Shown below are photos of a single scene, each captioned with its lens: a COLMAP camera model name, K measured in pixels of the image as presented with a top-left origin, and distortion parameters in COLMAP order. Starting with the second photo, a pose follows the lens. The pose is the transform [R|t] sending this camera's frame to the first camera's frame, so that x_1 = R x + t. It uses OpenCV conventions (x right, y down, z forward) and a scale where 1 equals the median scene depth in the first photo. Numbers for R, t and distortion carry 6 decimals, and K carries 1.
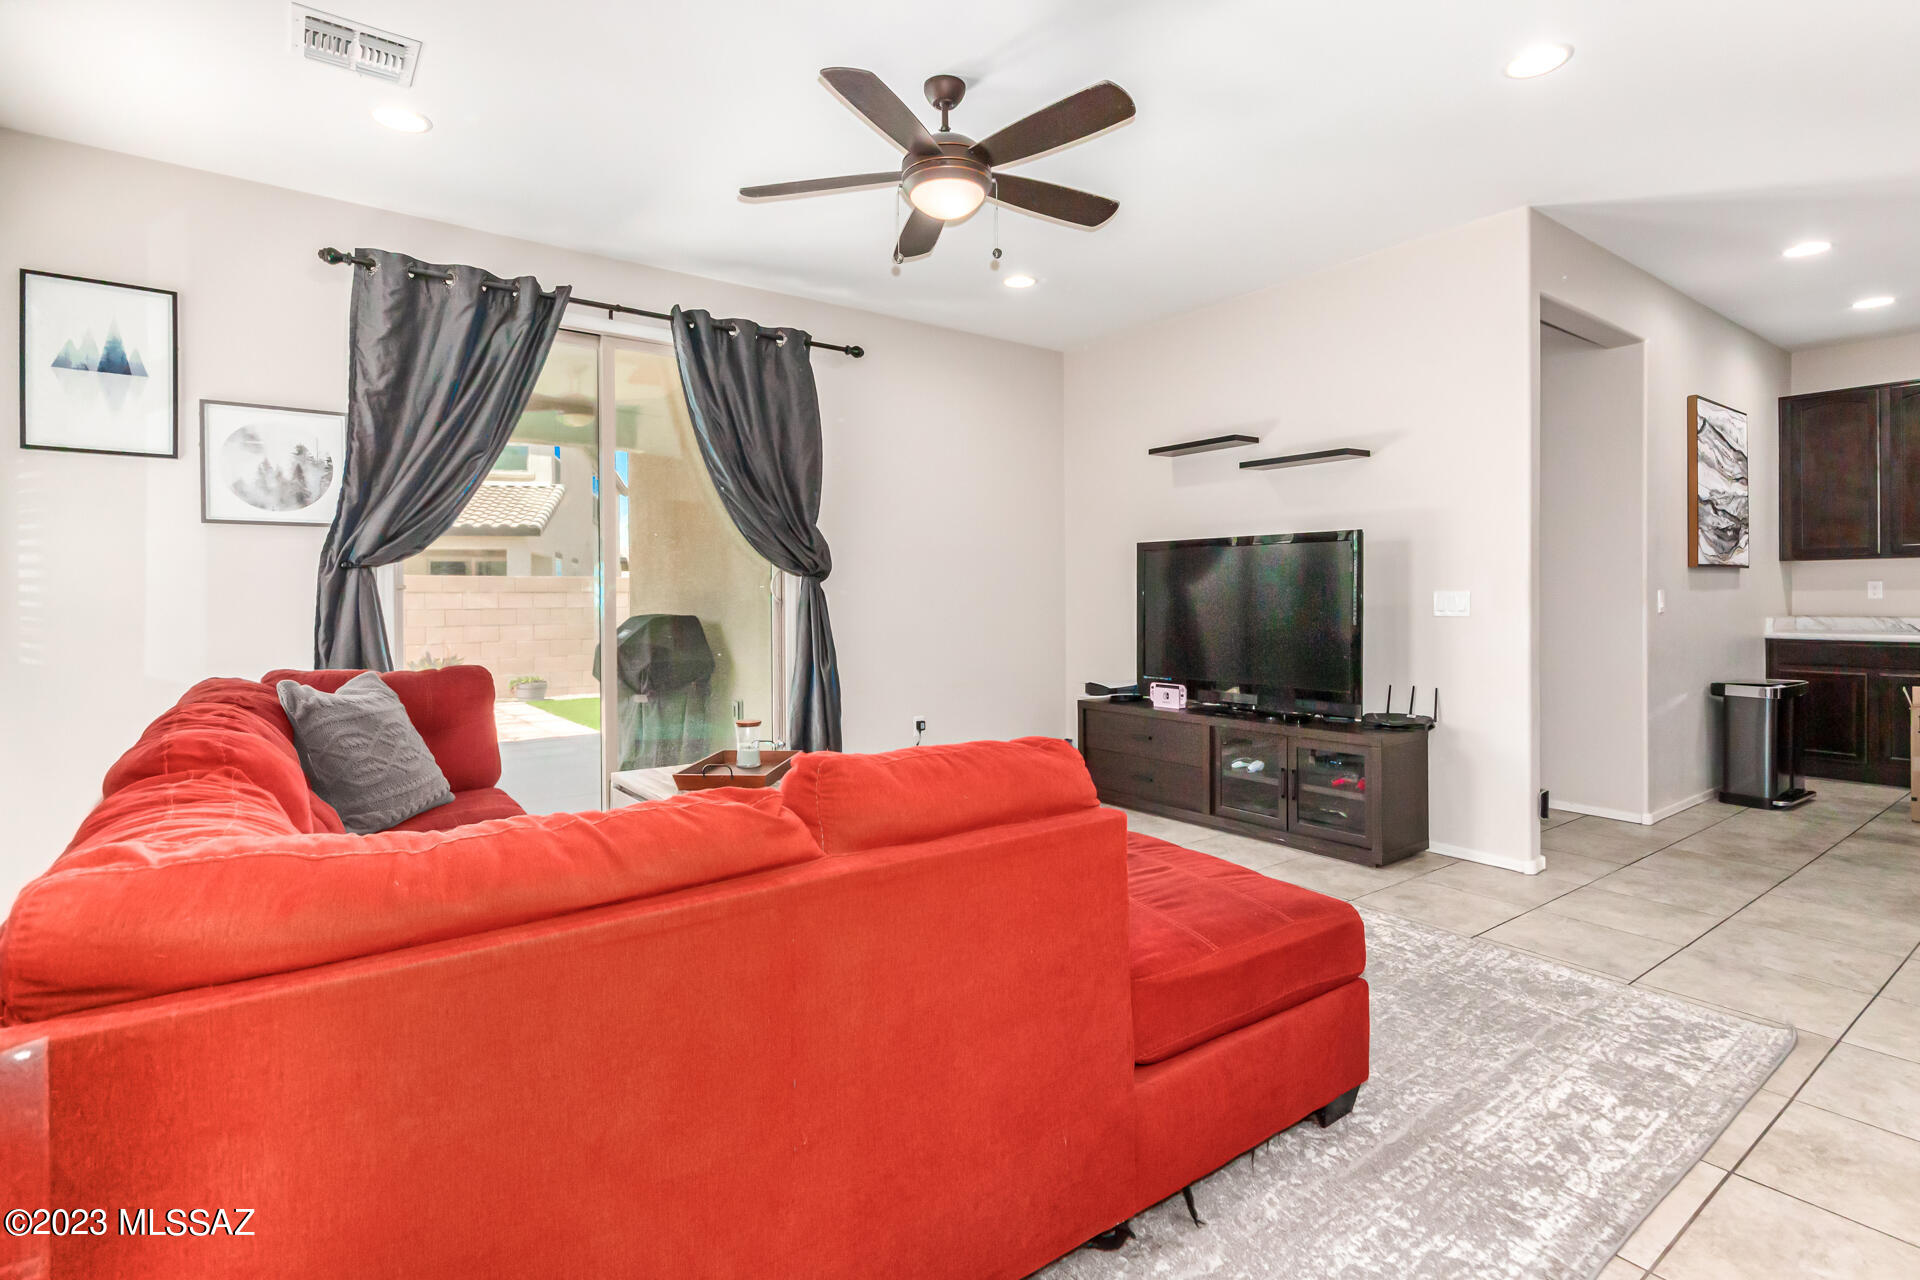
lens RADIAL K [[934.7, 0, 953.1], [0, 934.7, 594.6], [0, 0, 1]] dist [0.007956, 0.000139]
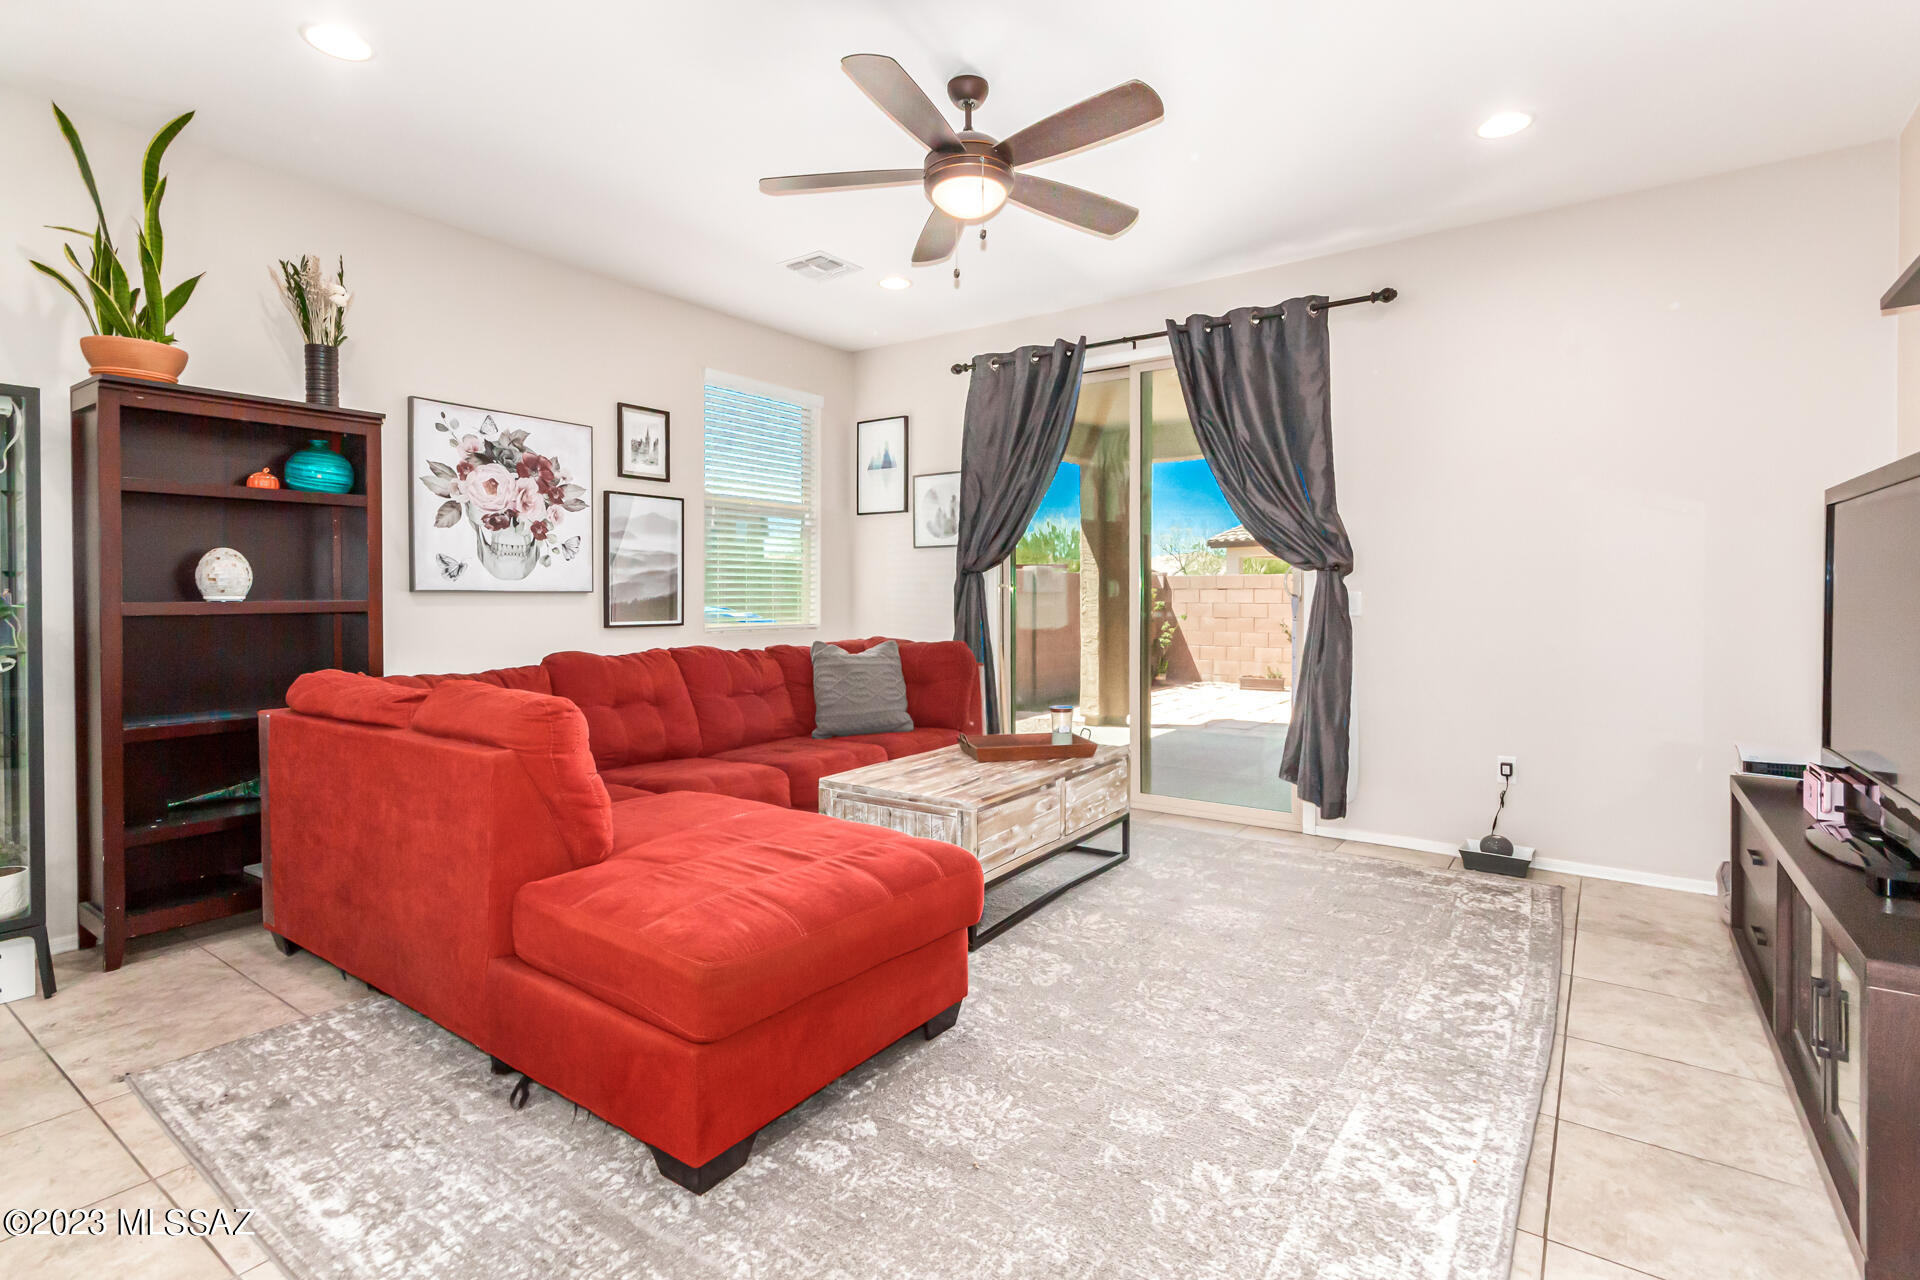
lens RADIAL K [[909.6, 0, 993.0], [0, 909.6, 600.4], [0, 0, 1]] dist [0.002045, 0.000365]
pose [[0.319733, 0.010643, -0.947448, 0.763810], [0.000054, 0.999937, 0.011251, -0.001774], [0.947508, -0.003648, 0.319712, 0.585339]]
